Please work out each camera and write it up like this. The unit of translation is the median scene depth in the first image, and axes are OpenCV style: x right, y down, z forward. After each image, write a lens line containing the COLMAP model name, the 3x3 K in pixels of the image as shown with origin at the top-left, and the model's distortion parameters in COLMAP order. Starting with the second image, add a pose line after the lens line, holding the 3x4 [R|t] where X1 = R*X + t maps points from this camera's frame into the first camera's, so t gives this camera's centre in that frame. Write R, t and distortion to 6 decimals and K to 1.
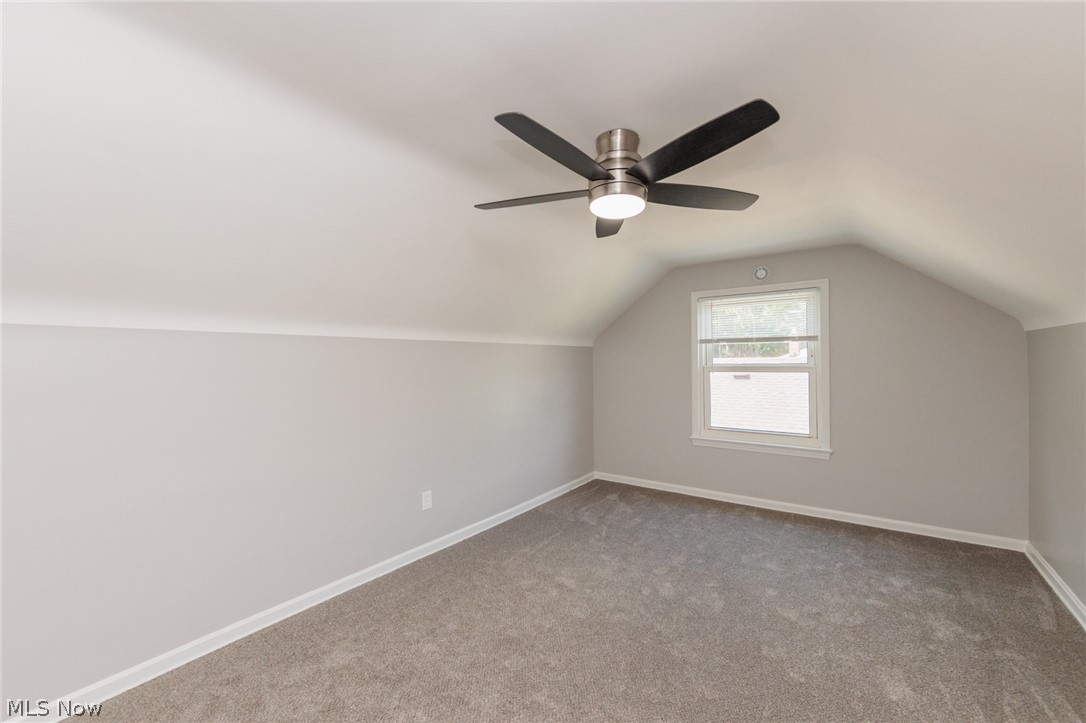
lens RADIAL K [[432.8, 0, 544.9], [0, 432.8, 360.8], [0, 0, 1]] dist [-0.000867, 0.000009]
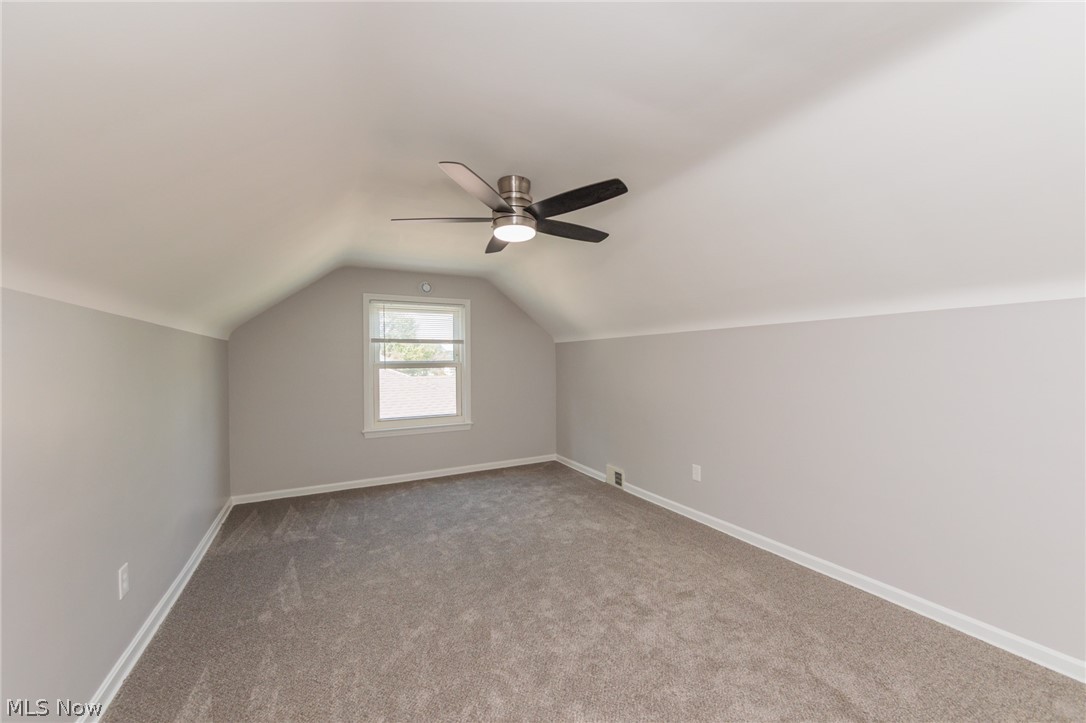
lens RADIAL K [[432.8, 0, 544.9], [0, 432.8, 360.8], [0, 0, 1]] dist [-0.000867, 0.000009]
pose [[0.428718, 0.006361, 0.903416, -0.486416], [0.006352, 0.999929, -0.010054, 0.022150], [-0.903416, 0.010049, 0.428647, 0.177477]]
